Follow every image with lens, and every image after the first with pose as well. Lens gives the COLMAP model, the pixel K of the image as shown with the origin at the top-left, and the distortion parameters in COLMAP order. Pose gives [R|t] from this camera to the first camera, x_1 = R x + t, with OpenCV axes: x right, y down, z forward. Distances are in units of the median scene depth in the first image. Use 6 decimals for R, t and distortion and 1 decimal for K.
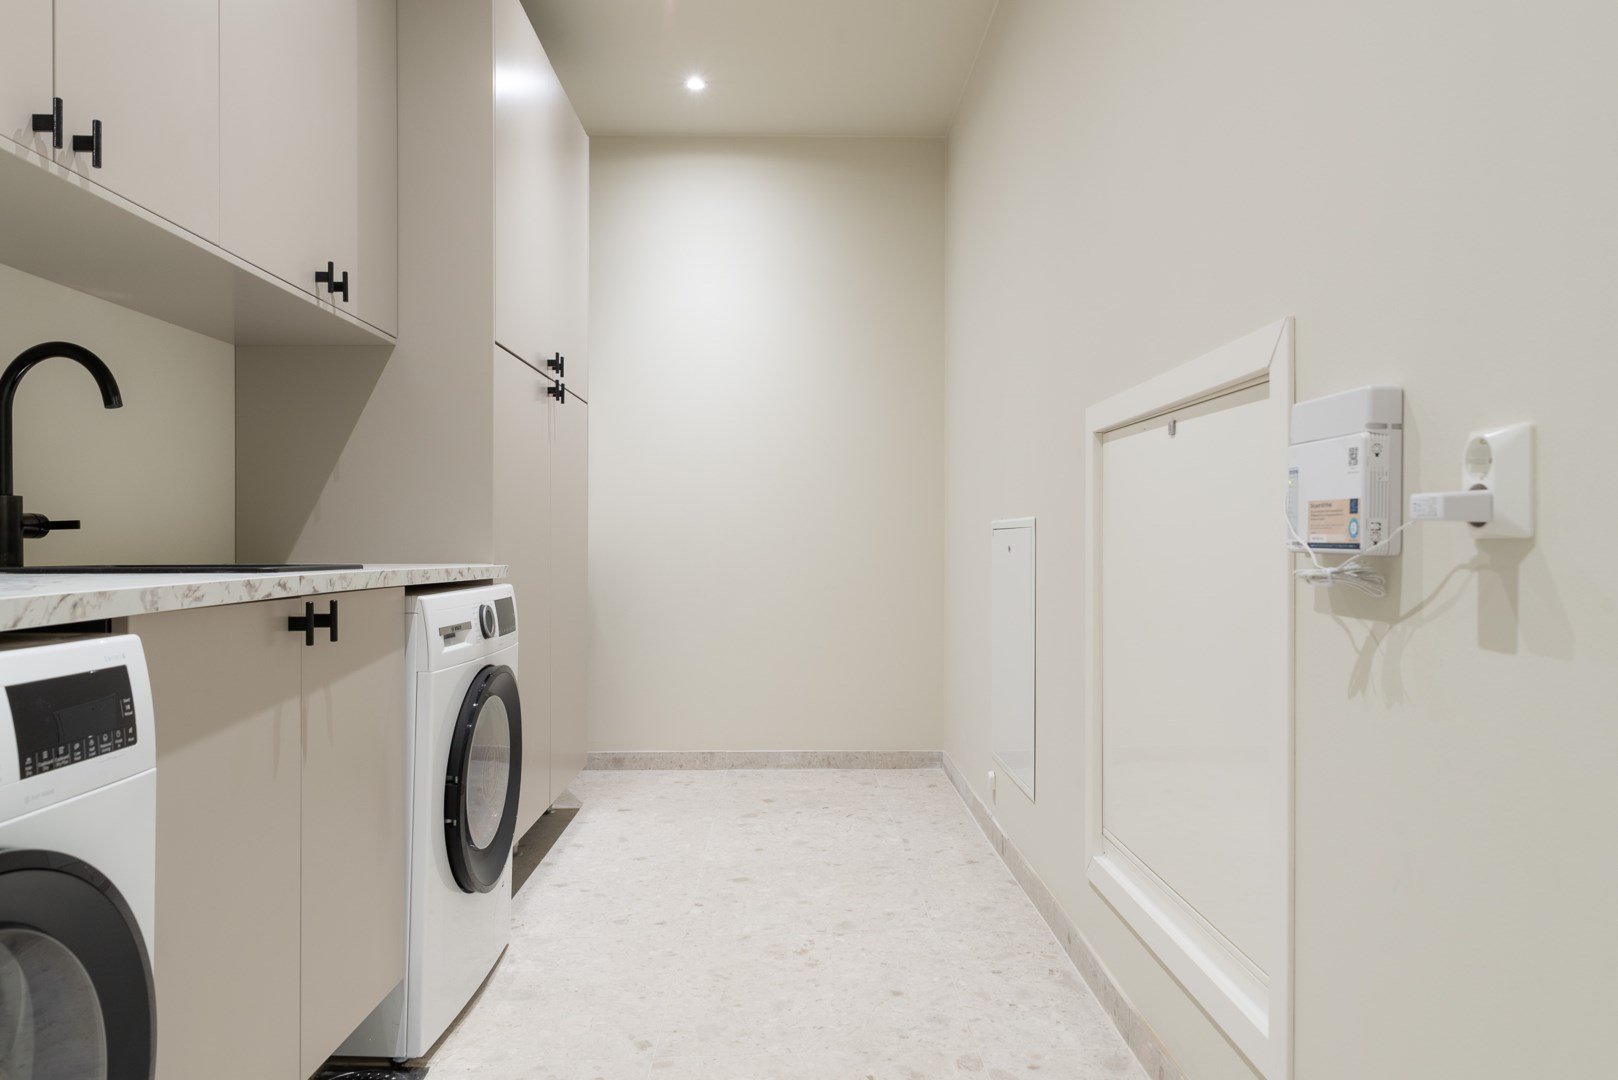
lens RADIAL K [[1120.5, 0, 809.0], [0, 1120.5, 540.0], [0, 0, 1]] dist [0.000038, 0.000016]
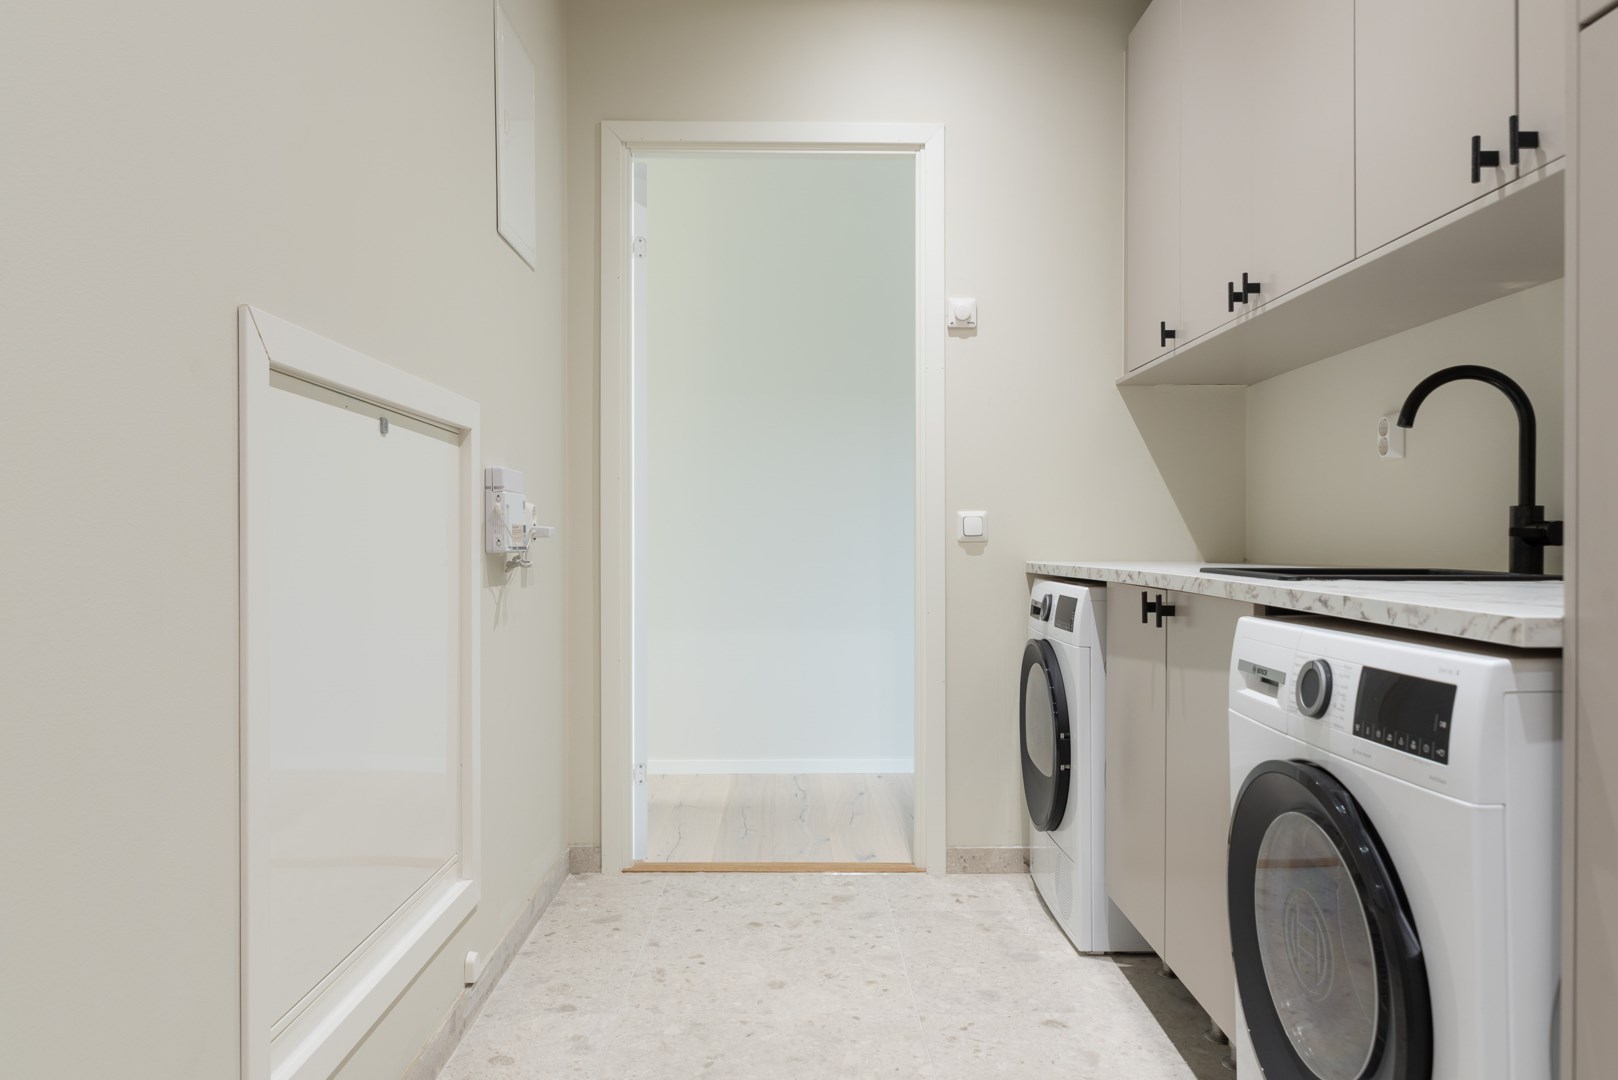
lens RADIAL K [[1120.5, 0, 809.0], [0, 1120.5, 540.0], [0, 0, 1]] dist [0.000038, 0.000016]
pose [[-0.999824, -0.003337, 0.018481, -0.049154], [-0.003412, 0.999986, -0.003992, -0.001123], [-0.018467, -0.004055, -0.999821, 2.042493]]
